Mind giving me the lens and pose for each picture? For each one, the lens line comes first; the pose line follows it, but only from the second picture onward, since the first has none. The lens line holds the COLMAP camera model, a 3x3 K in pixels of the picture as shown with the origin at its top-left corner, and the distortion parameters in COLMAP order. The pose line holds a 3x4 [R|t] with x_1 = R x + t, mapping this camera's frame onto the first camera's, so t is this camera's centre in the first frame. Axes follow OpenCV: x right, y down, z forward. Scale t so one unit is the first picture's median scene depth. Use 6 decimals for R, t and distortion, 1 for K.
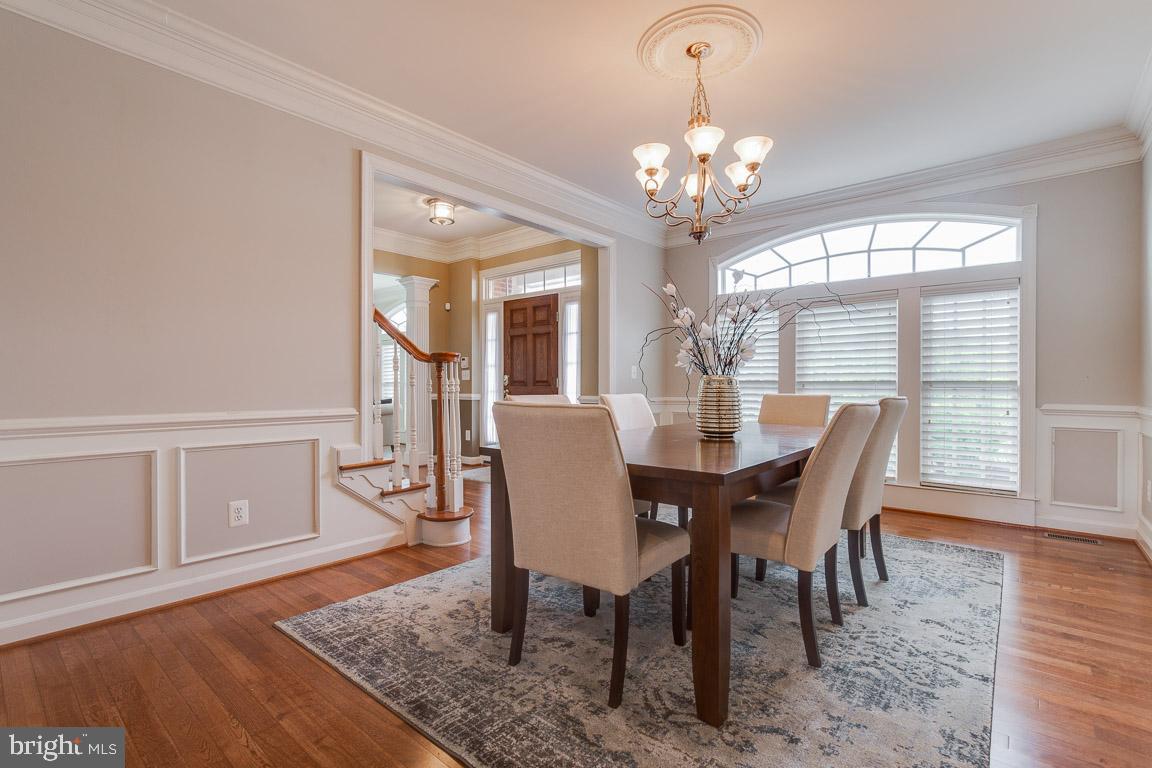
lens RADIAL K [[537.0, 0, 579.1], [0, 537.0, 379.1], [0, 0, 1]] dist [-0.002123, 0.001239]
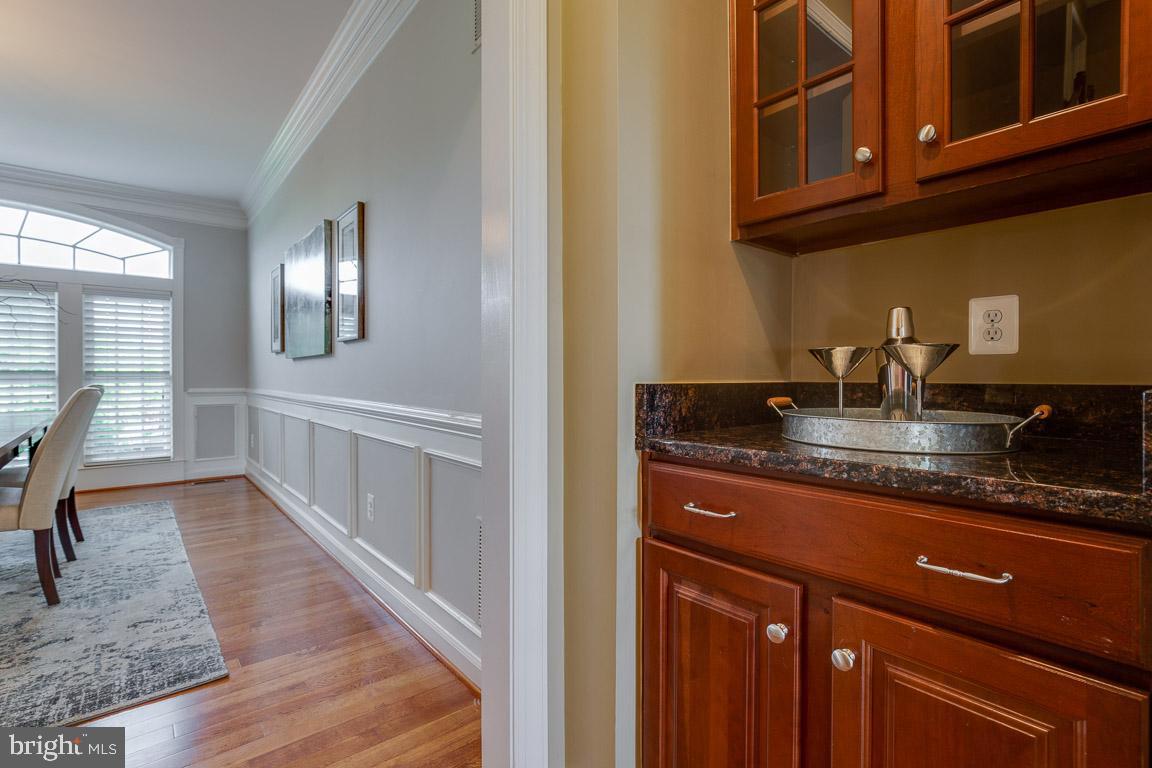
lens RADIAL K [[537.0, 0, 579.1], [0, 537.0, 379.1], [0, 0, 1]] dist [-0.002123, 0.001239]
pose [[0.177268, -0.010481, 0.984107, -0.290622], [-0.005978, 0.999913, 0.011726, 0.000892], [-0.984145, -0.007962, 0.177190, -0.205479]]
